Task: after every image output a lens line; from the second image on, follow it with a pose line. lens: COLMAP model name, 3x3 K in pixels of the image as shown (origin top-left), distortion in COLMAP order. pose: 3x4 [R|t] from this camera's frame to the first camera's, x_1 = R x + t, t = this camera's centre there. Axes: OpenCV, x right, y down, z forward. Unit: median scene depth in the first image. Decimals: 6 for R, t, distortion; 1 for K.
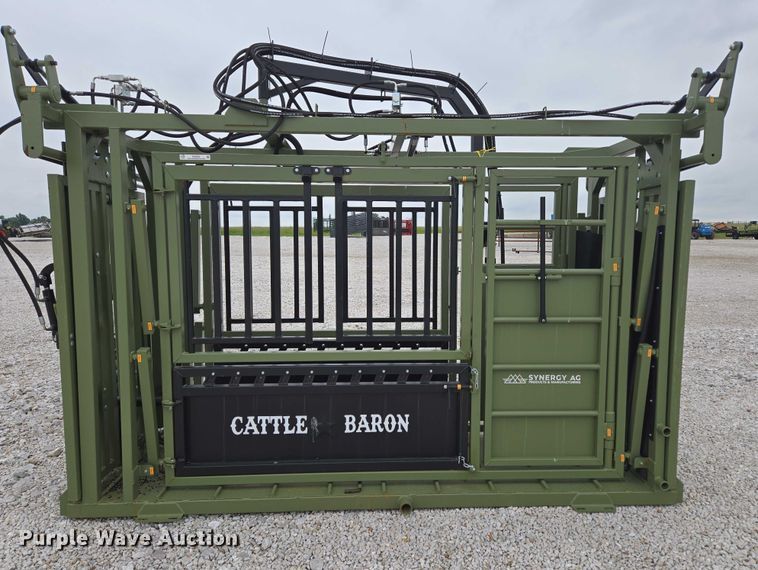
lens RADIAL K [[499.5, 0, 386.0], [0, 499.5, 293.1], [0, 0, 1]] dist [0.073236, -0.034982]
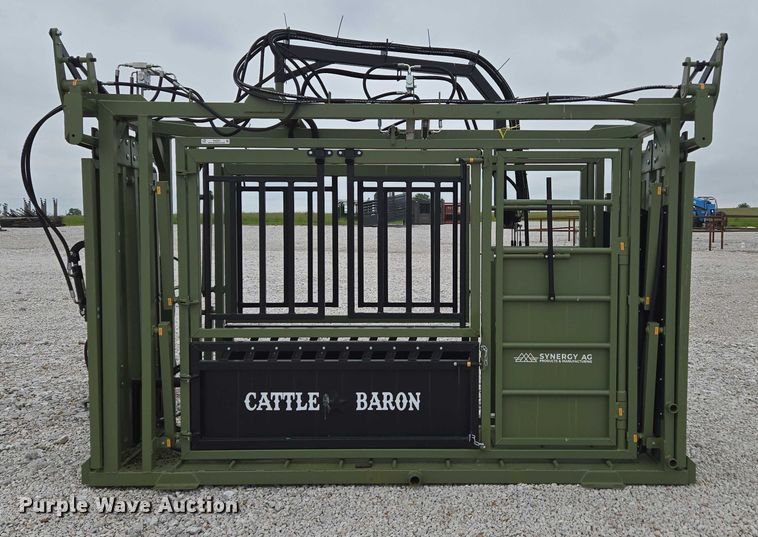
lens RADIAL K [[707.0, 0, 415.1], [0, 707.0, 278.8], [0, 0, 1]] dist [0.081560, -0.006641]
pose [[0.999401, 0.001563, -0.034565, 0.084954], [-0.002912, 0.999234, -0.039013, 0.069861], [0.034478, 0.039090, 0.998641, -0.428491]]
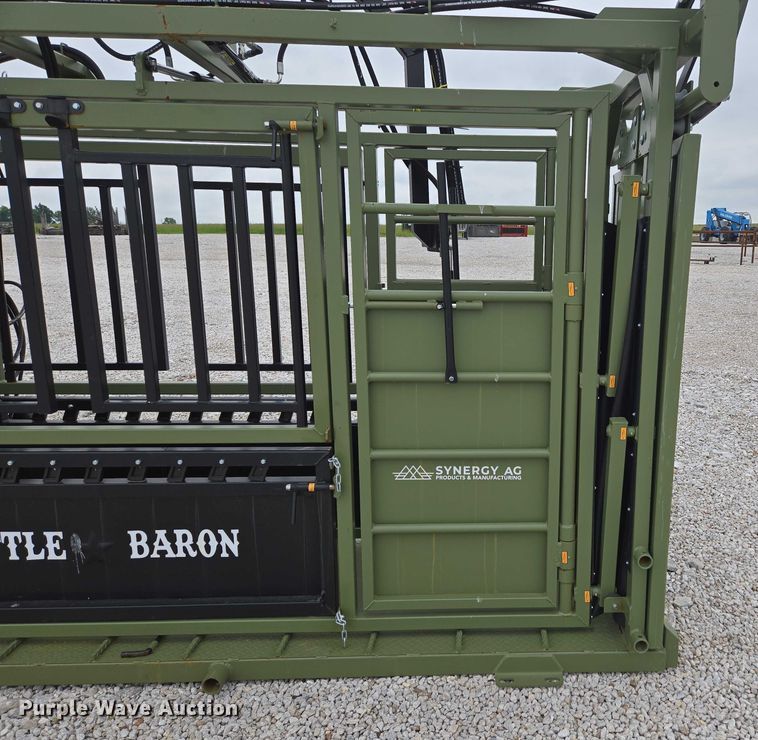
lens RADIAL K [[617.7, 0, 497.4], [0, 617.7, 368.8], [0, 0, 1]] dist [0.079356, -0.052316]
pose [[0.999876, 0.009144, -0.012811, 0.369184], [-0.007885, 0.995436, 0.095108, -0.026090], [0.013622, -0.094996, 0.995384, 0.269281]]
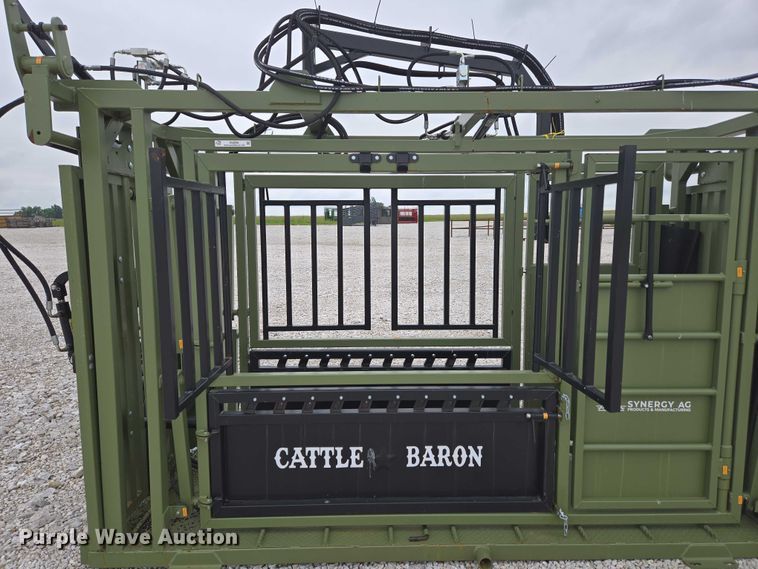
lens RADIAL K [[463.6, 0, 379.0], [0, 463.6, 284.5], [0, 0, 1]] dist [0.067479, -0.031856]
pose [[0.999727, -0.002168, -0.023264, -0.110314], [0.002575, 0.999844, 0.017487, -0.045294], [0.023222, -0.017542, 0.999576, 0.212080]]
